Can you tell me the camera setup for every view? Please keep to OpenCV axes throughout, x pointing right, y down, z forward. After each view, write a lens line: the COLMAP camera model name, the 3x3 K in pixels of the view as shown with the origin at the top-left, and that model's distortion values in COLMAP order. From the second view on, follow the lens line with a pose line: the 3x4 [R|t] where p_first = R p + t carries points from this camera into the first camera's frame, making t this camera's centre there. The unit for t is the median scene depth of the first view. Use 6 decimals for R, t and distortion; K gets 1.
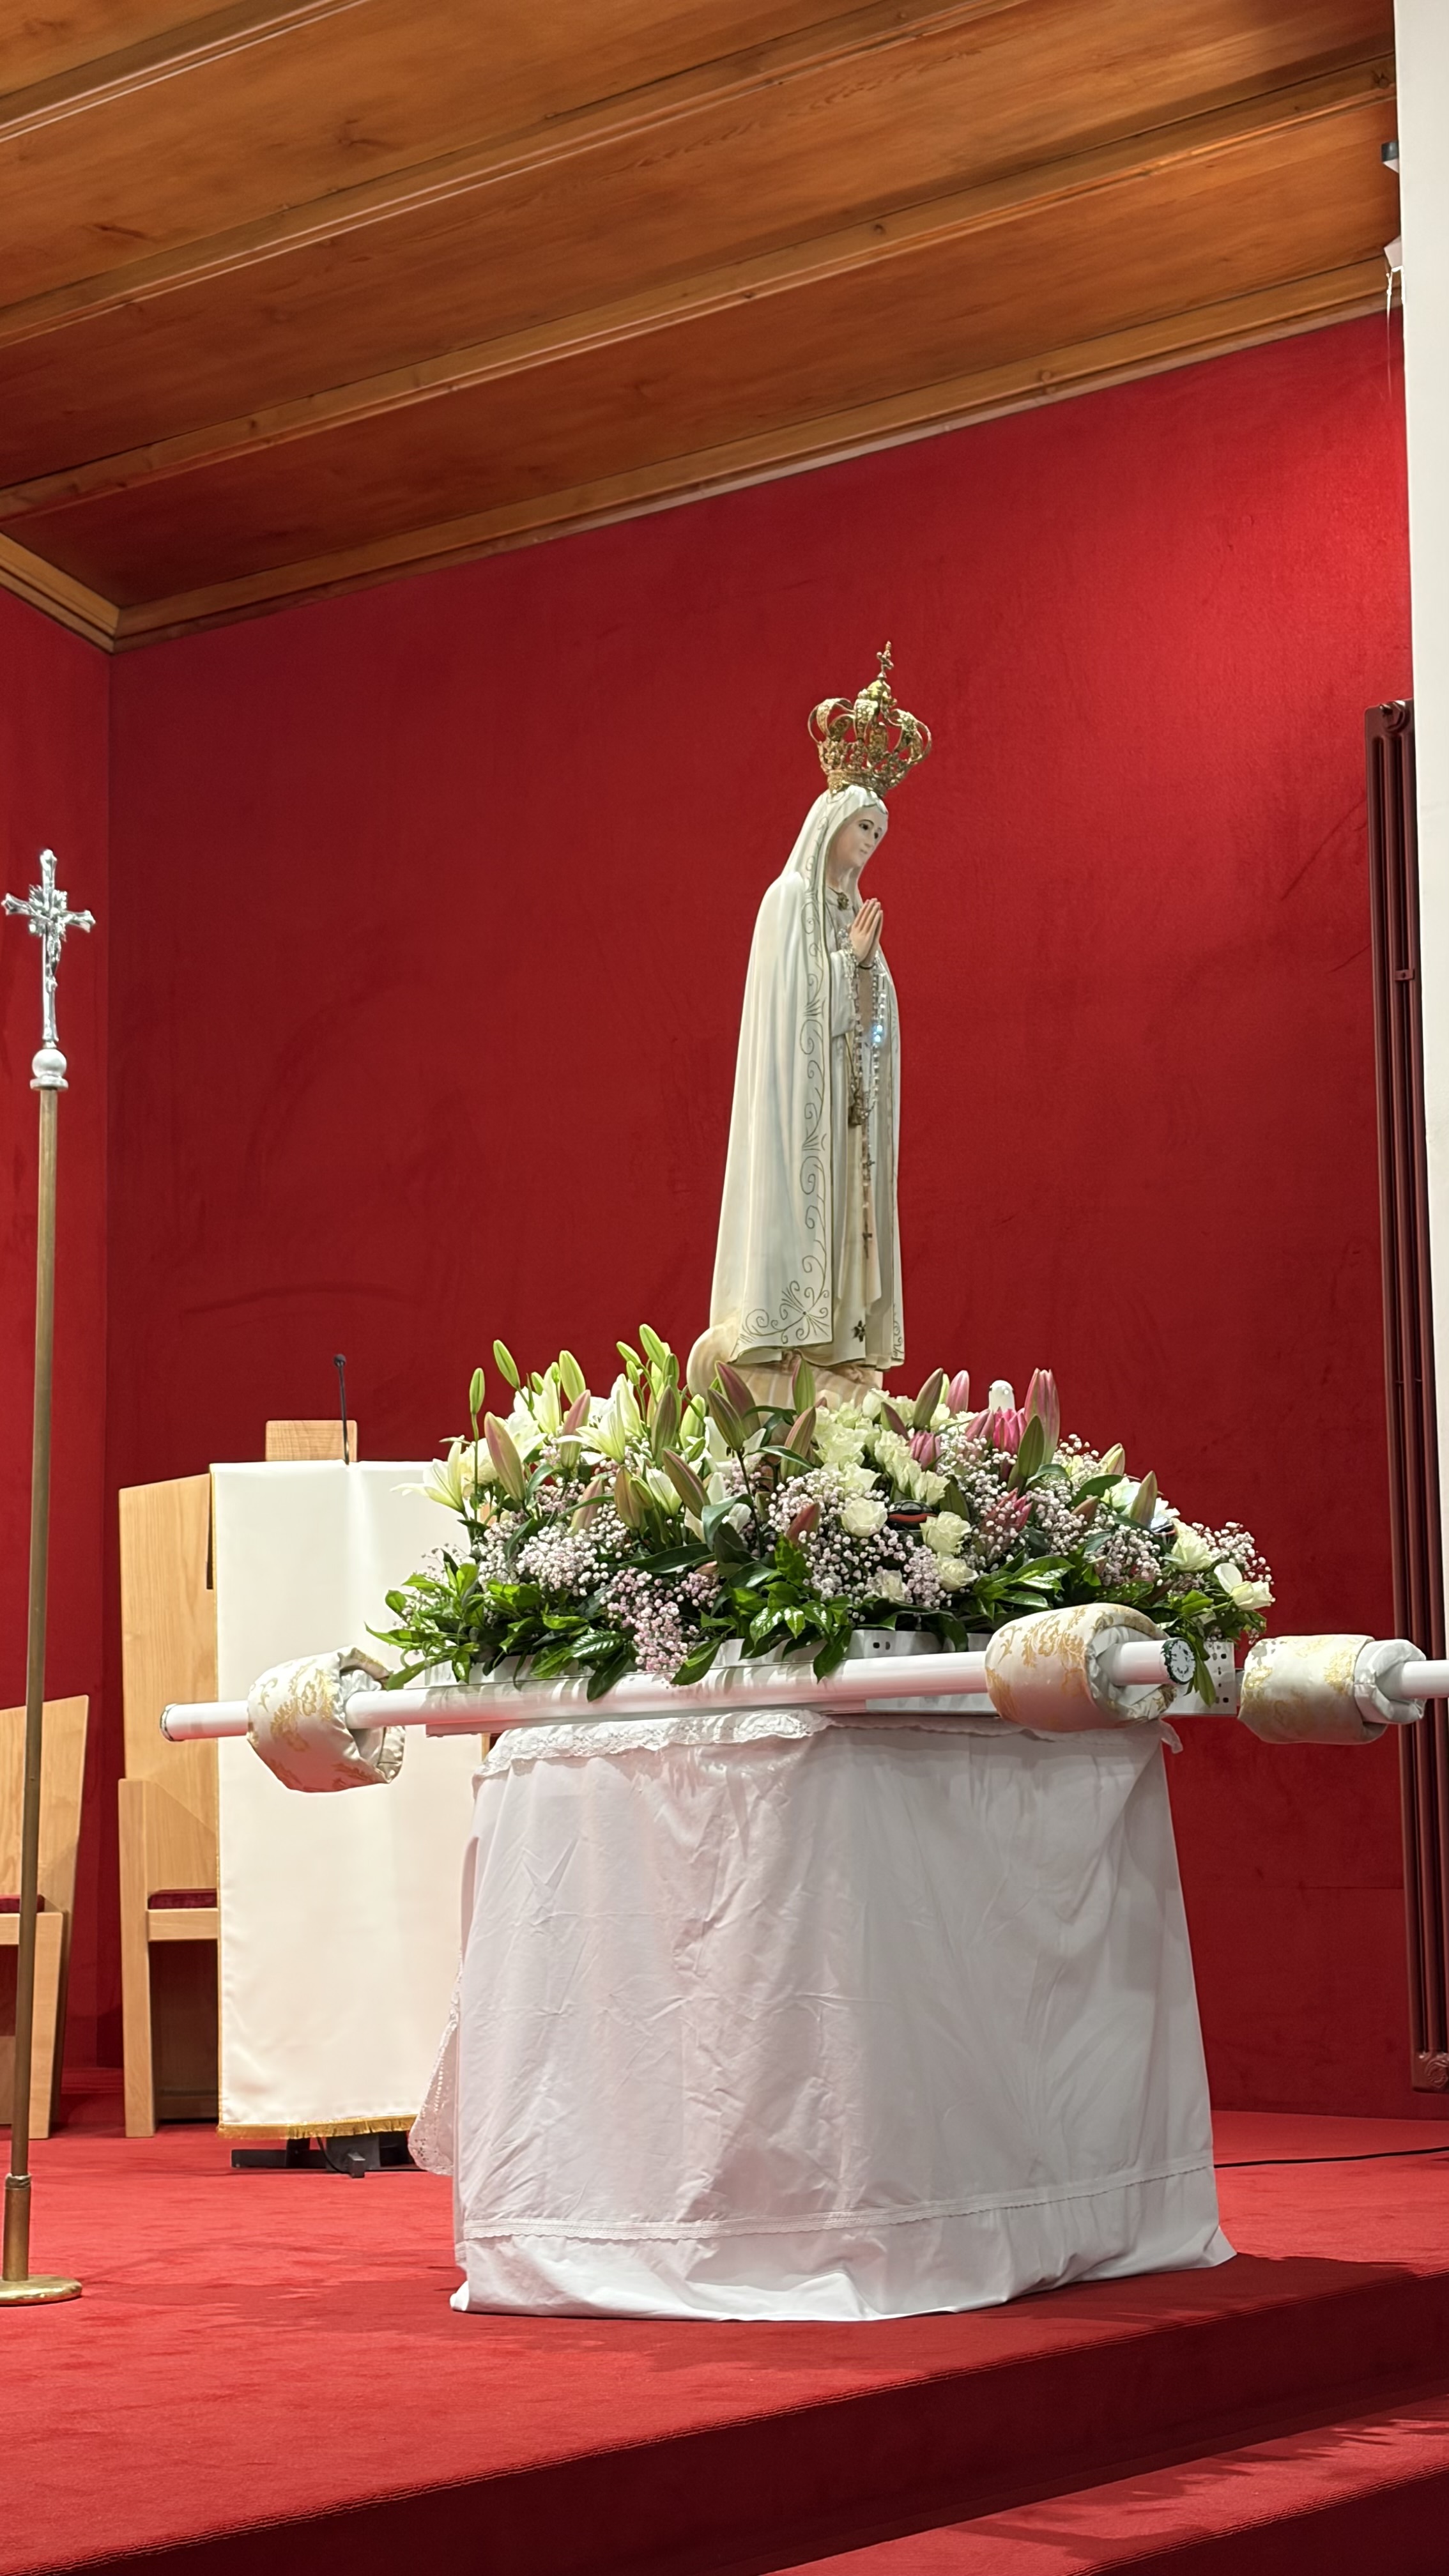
lens RADIAL K [[3890.9, 0, 724.5], [0, 3890.9, 1288.0], [0, 0, 1]] dist [0.340089, -1.325322]
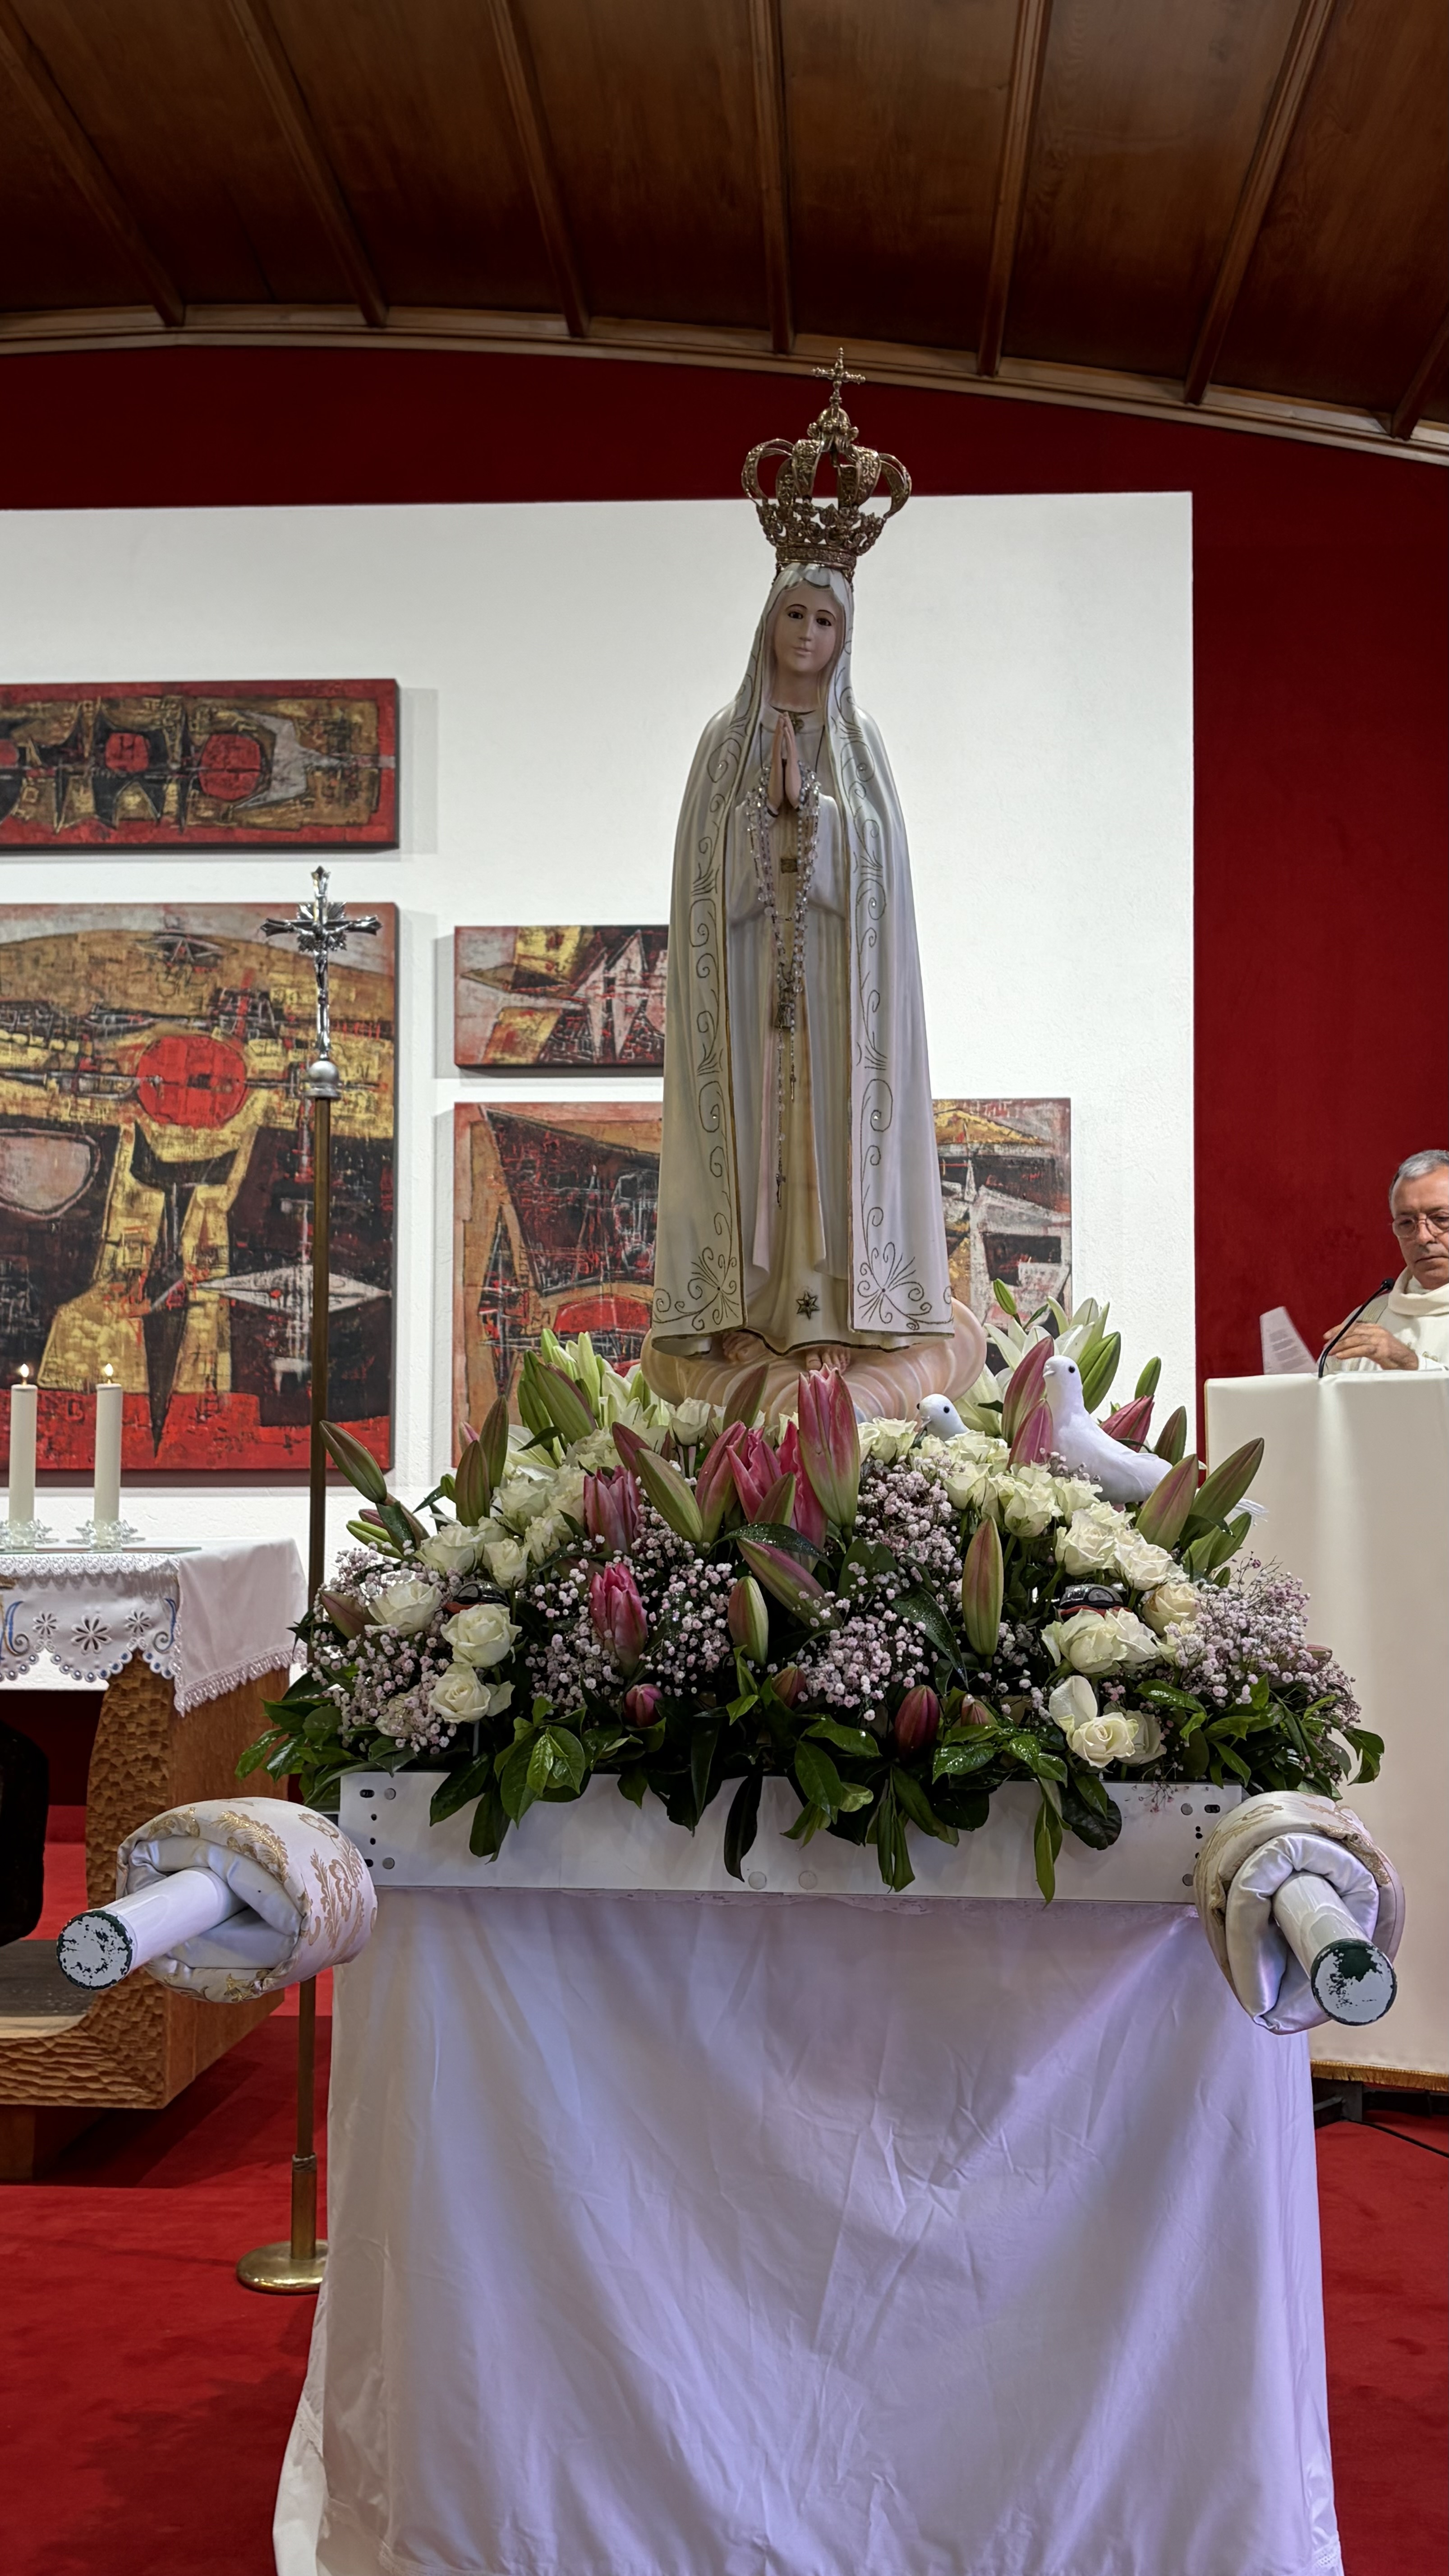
lens RADIAL K [[2337.7, 0, 725.8], [0, 2337.7, 1332.6], [0, 0, 1]] dist [0.067022, -0.002187]
pose [[0.561994, -0.023565, -0.826806, 0.269242], [0.096963, 0.994579, 0.037560, -0.001321], [0.821439, -0.101278, 0.561232, 0.511148]]
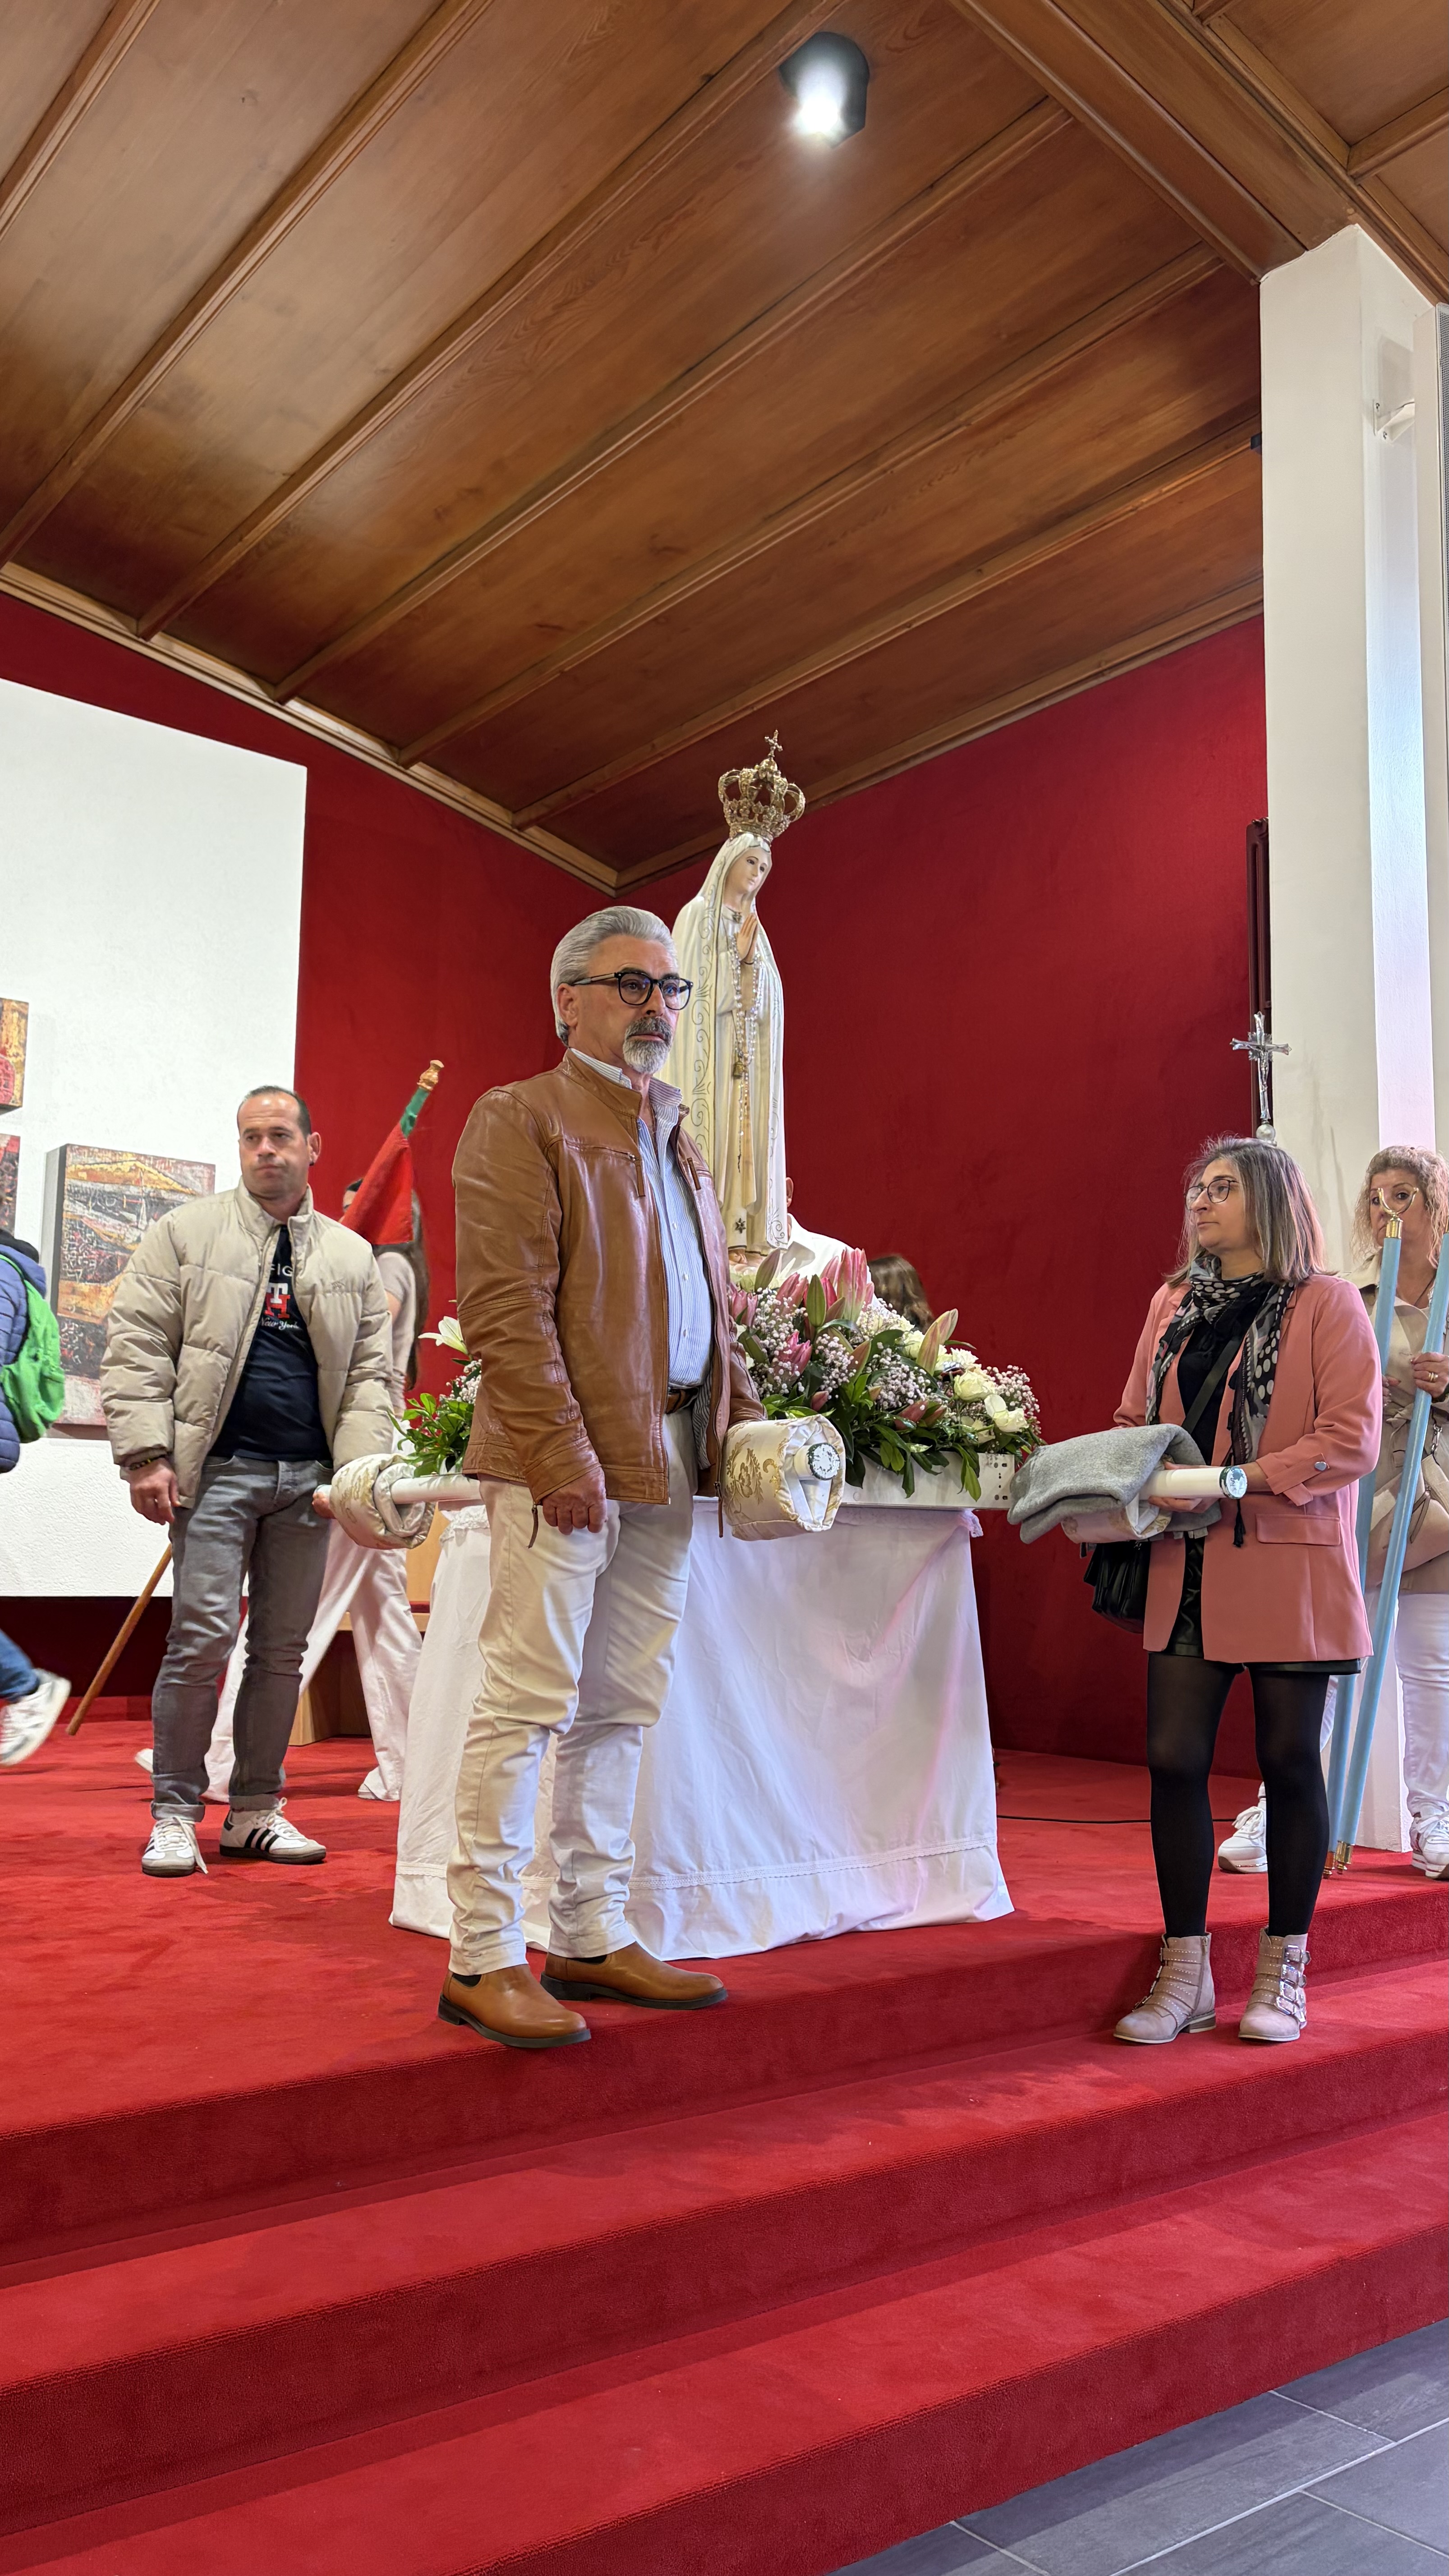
lens RADIAL K [[1948.1, 0, 724.5], [0, 1948.1, 1288.0], [0, 0, 1]] dist [0.024884, 0.000784]
pose [[0.971108, -0.004326, -0.238602, 0.132927], [0.002494, 0.999965, -0.007981, 0.026475], [0.238628, 0.007156, 0.971085, 0.230955]]
